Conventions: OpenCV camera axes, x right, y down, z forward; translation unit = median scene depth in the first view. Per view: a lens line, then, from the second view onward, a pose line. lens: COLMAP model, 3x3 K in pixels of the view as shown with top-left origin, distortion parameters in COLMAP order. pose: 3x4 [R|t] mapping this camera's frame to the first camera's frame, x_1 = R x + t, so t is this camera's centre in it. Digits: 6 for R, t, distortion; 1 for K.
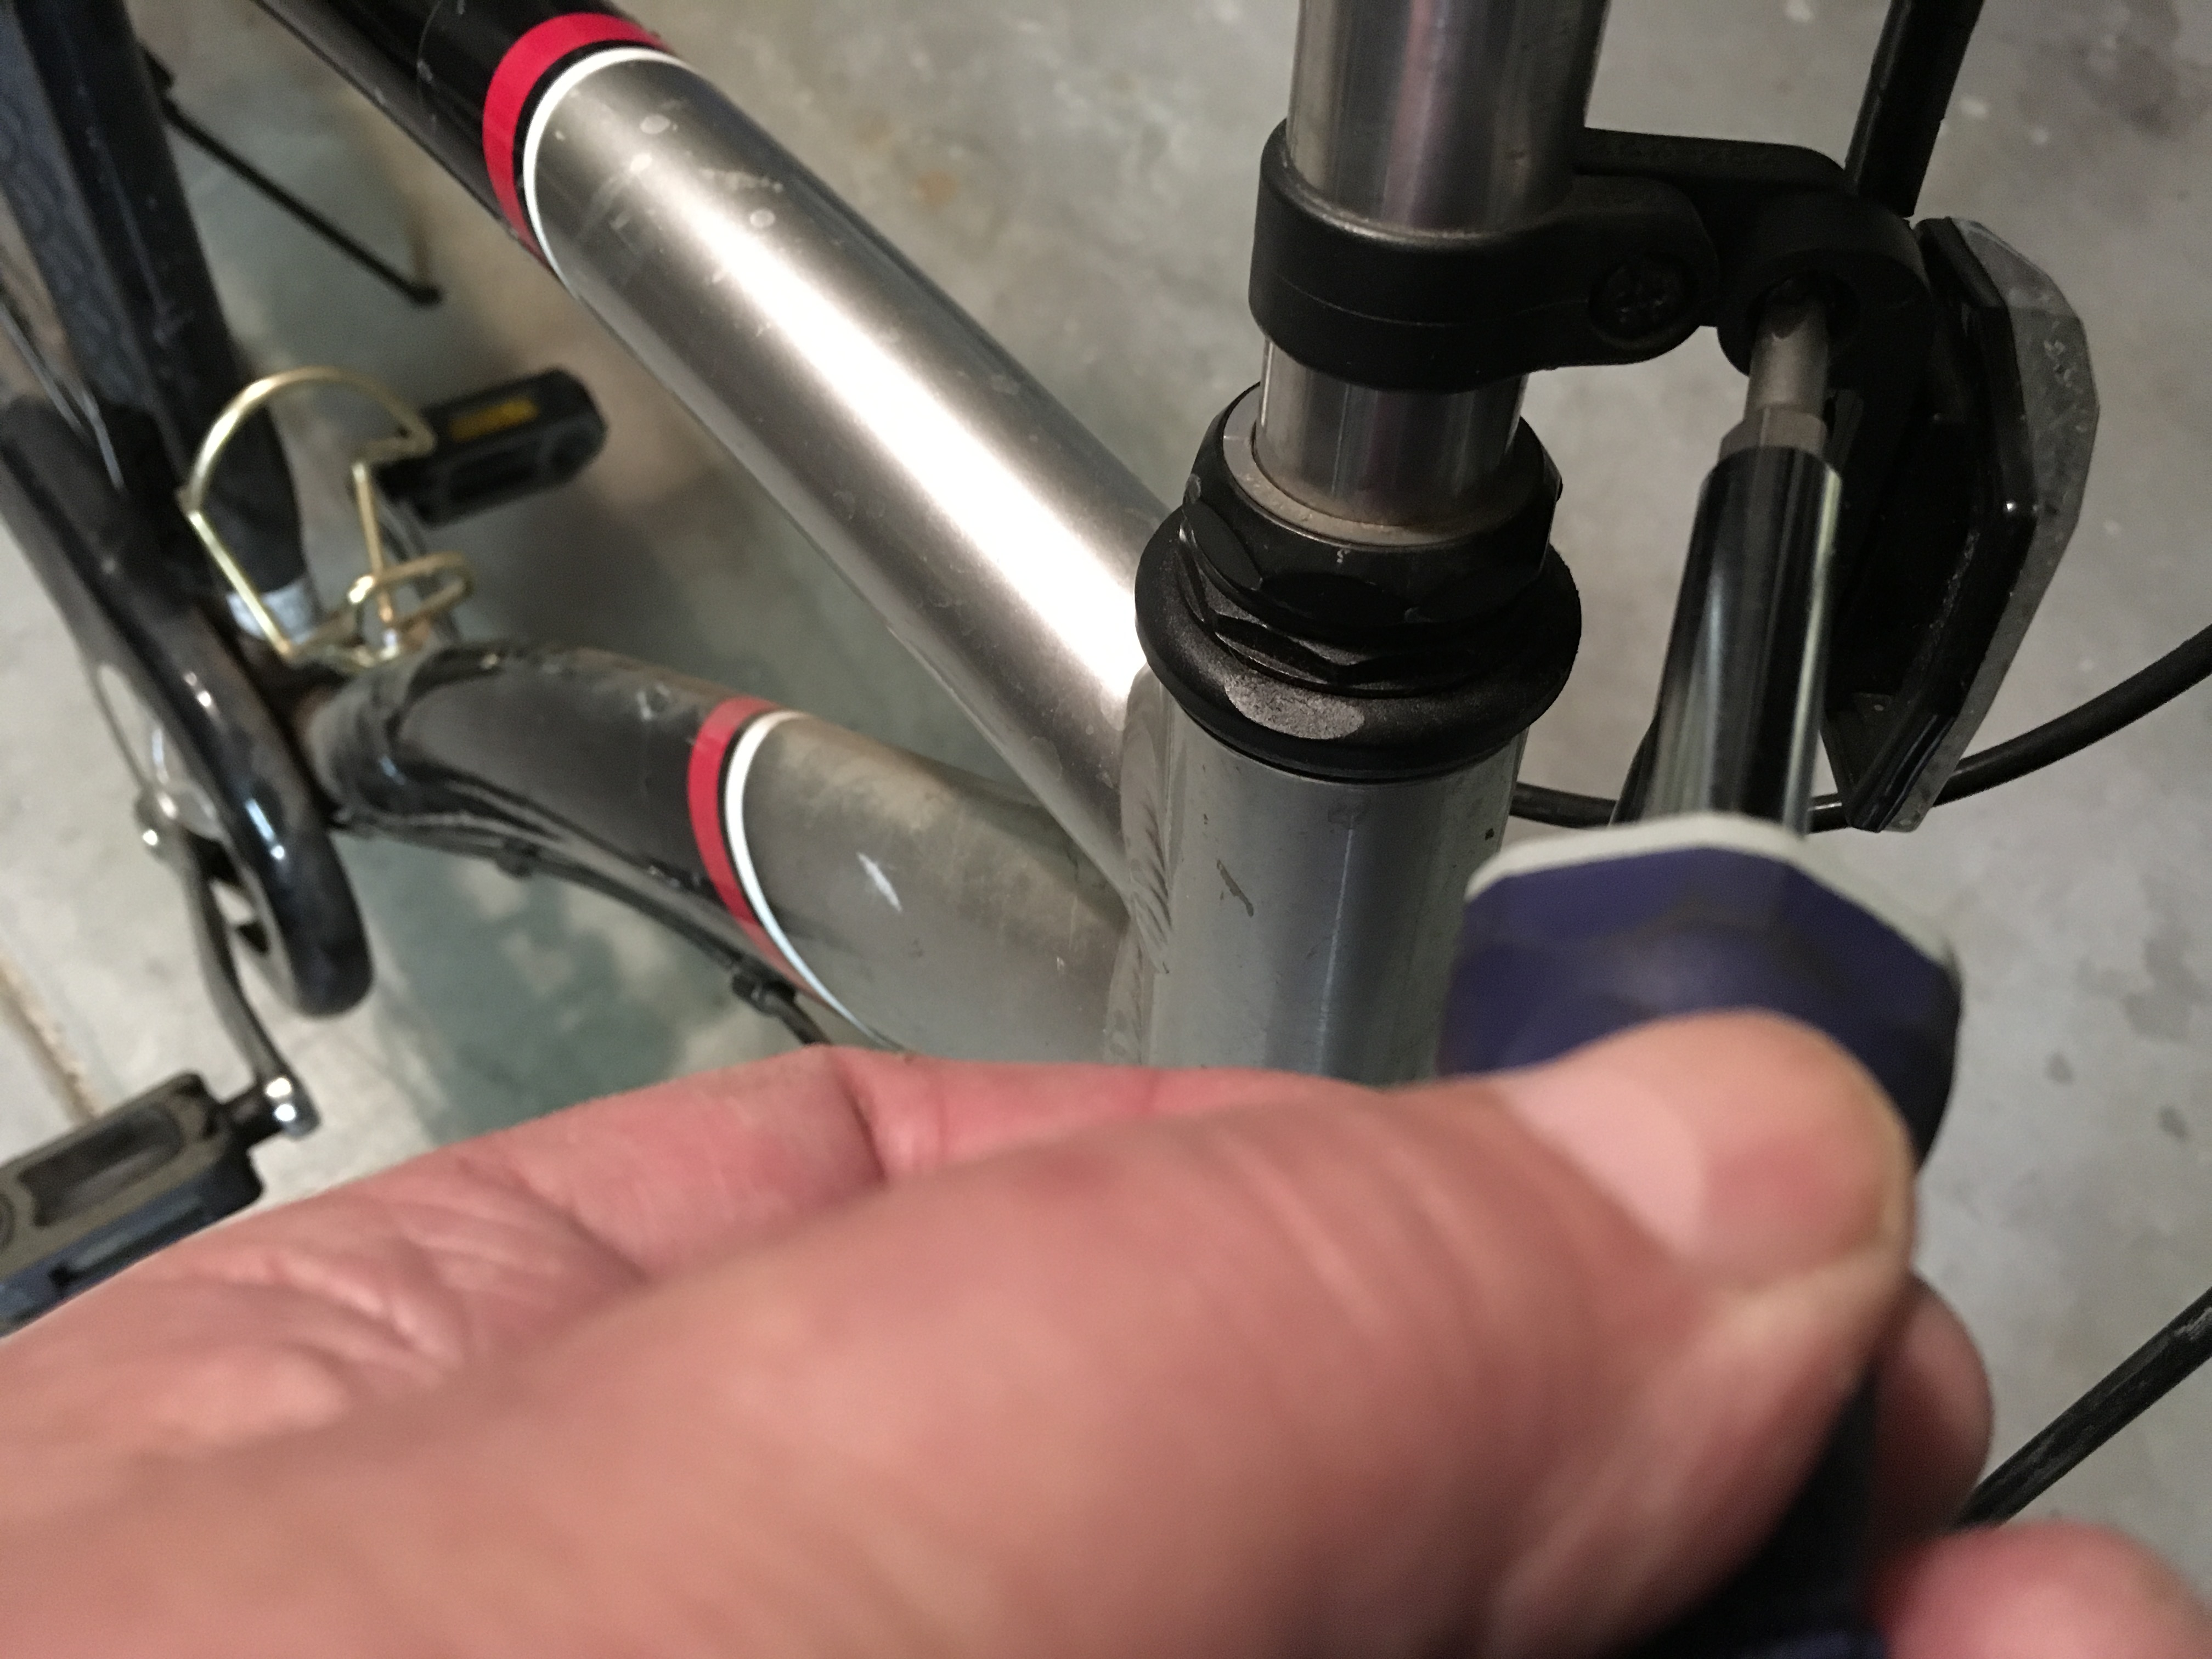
lens RADIAL K [[1925.0, 0, 1097.6], [0, 1925.0, 857.8], [0, 0, 1]] dist [0.071829, -0.156223]
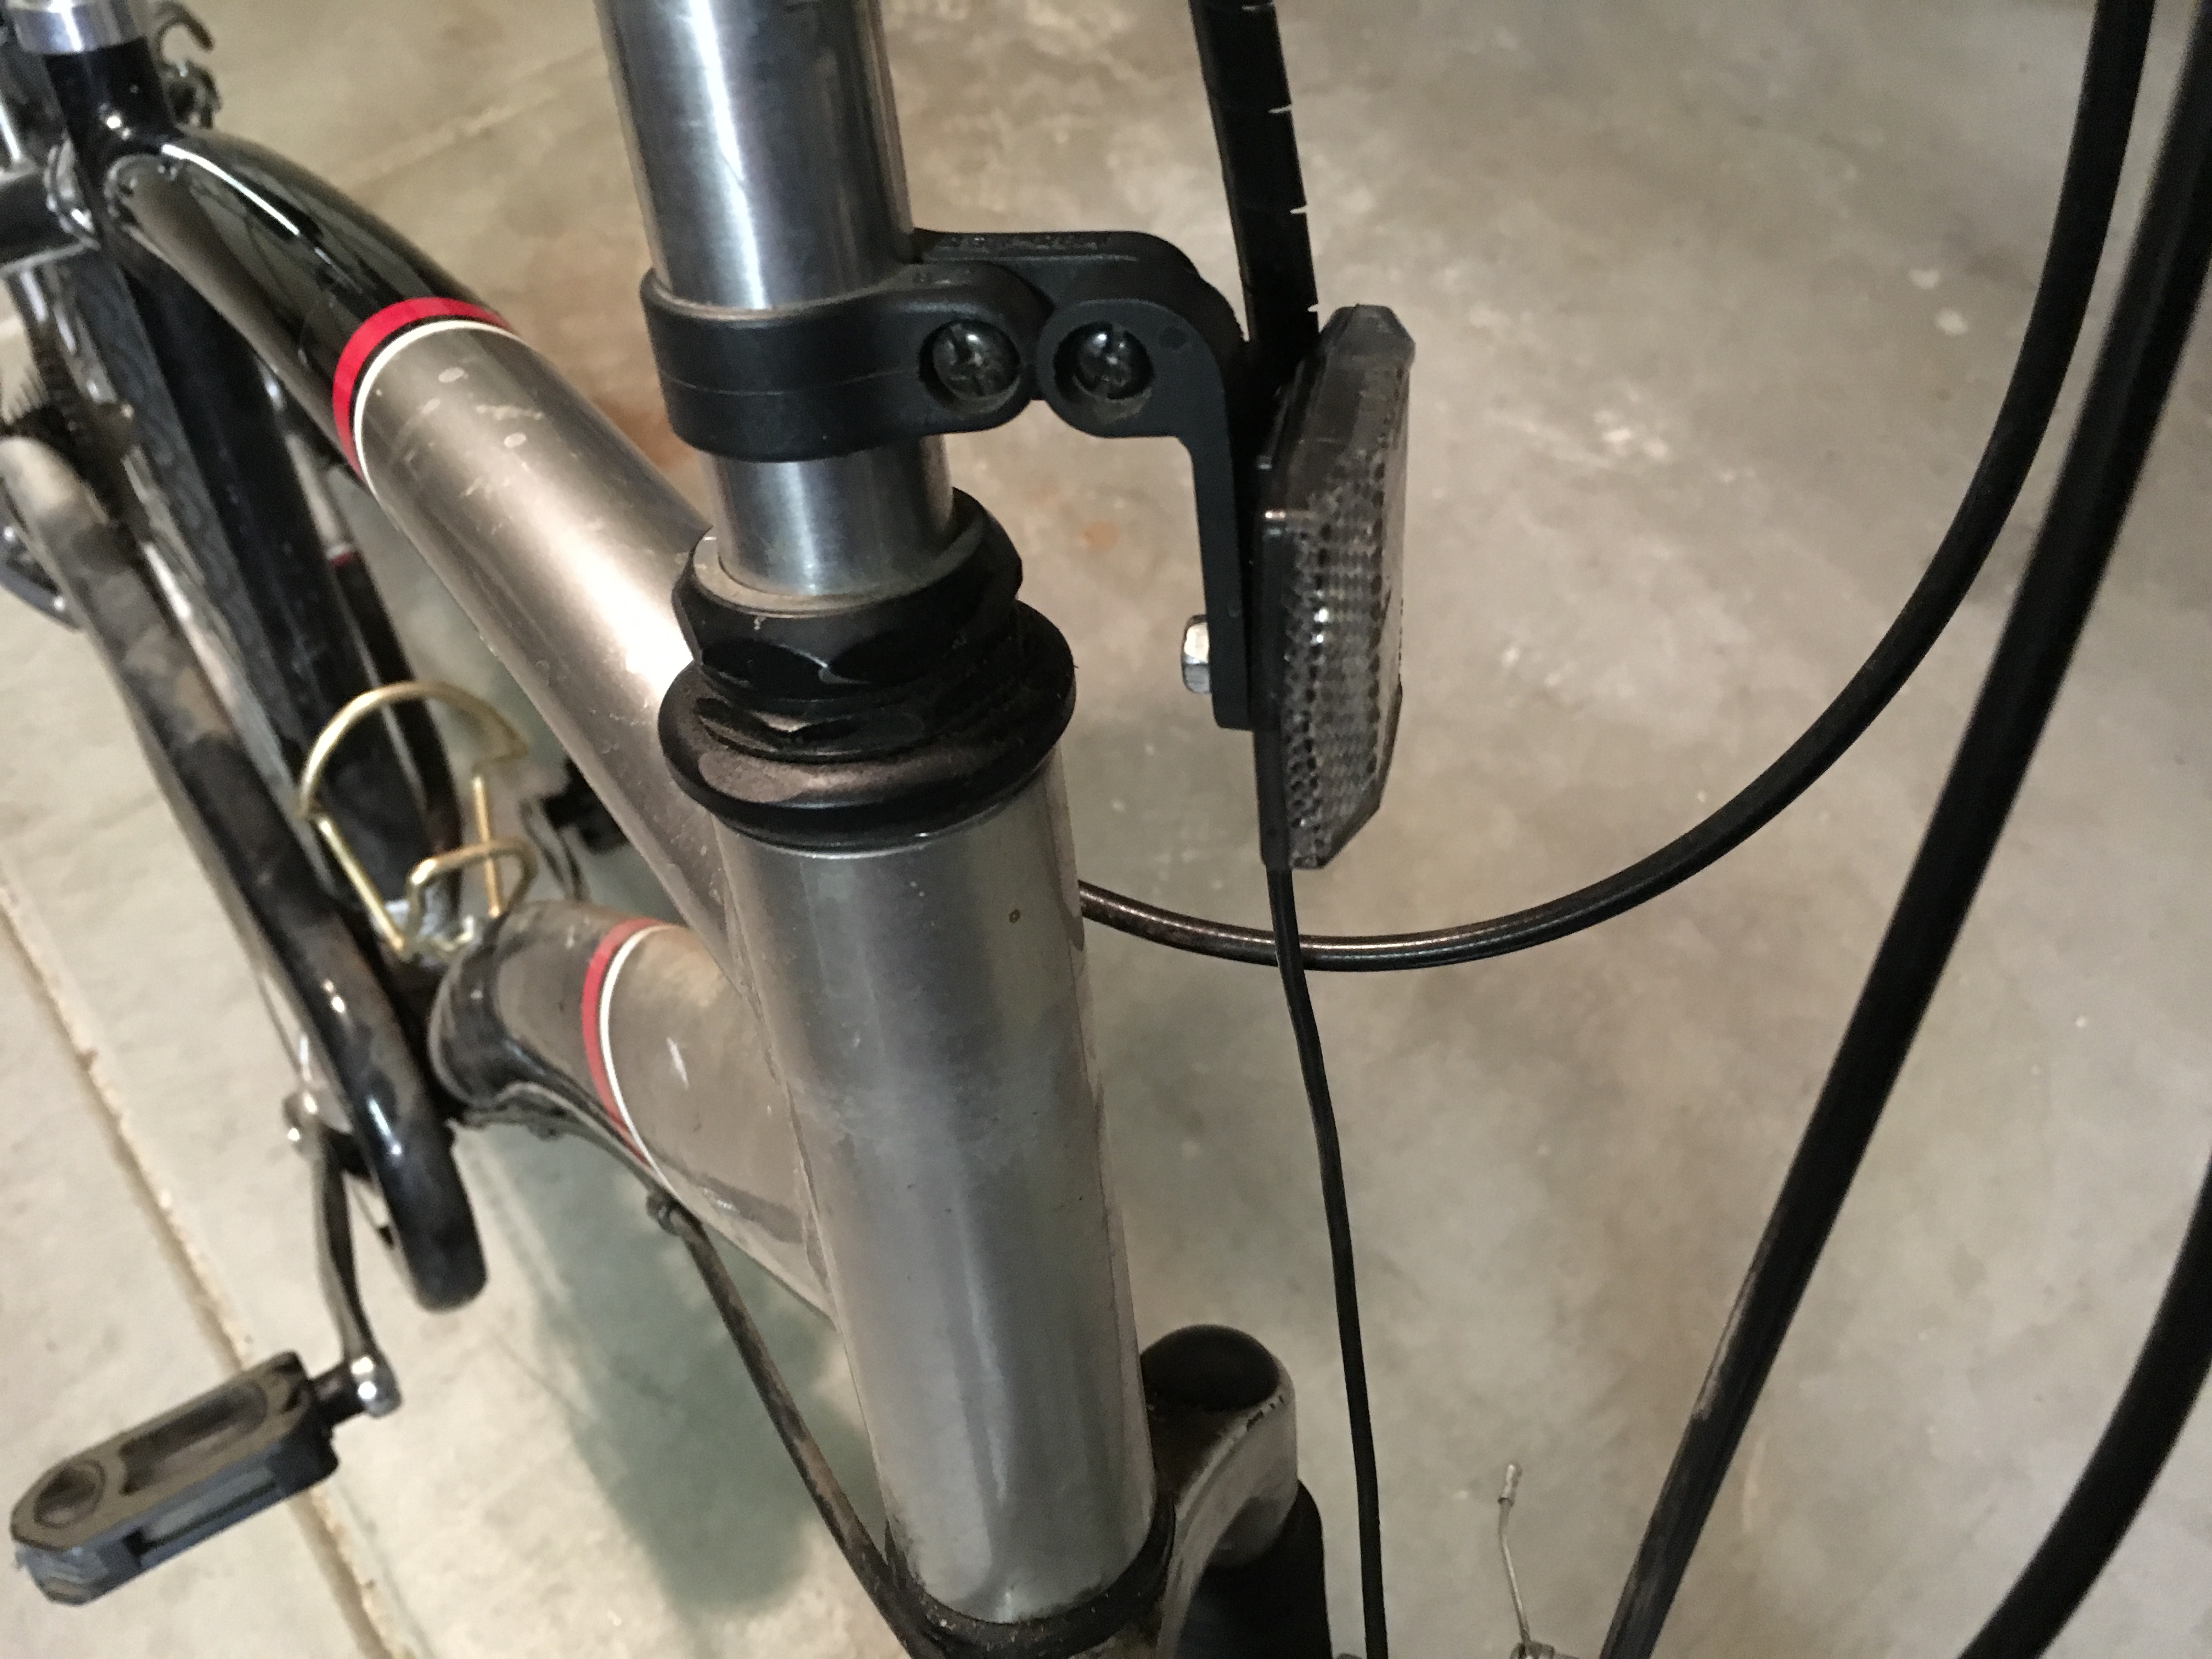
lens RADIAL K [[1925.0, 0, 1107.3], [0, 1925.0, 853.4], [0, 0, 1]] dist [0.071829, -0.156223]
pose [[0.989560, -0.034255, -0.139991, 0.125045], [0.007643, 0.982450, -0.186368, 0.046213], [0.143918, 0.183352, 0.972455, 0.001107]]
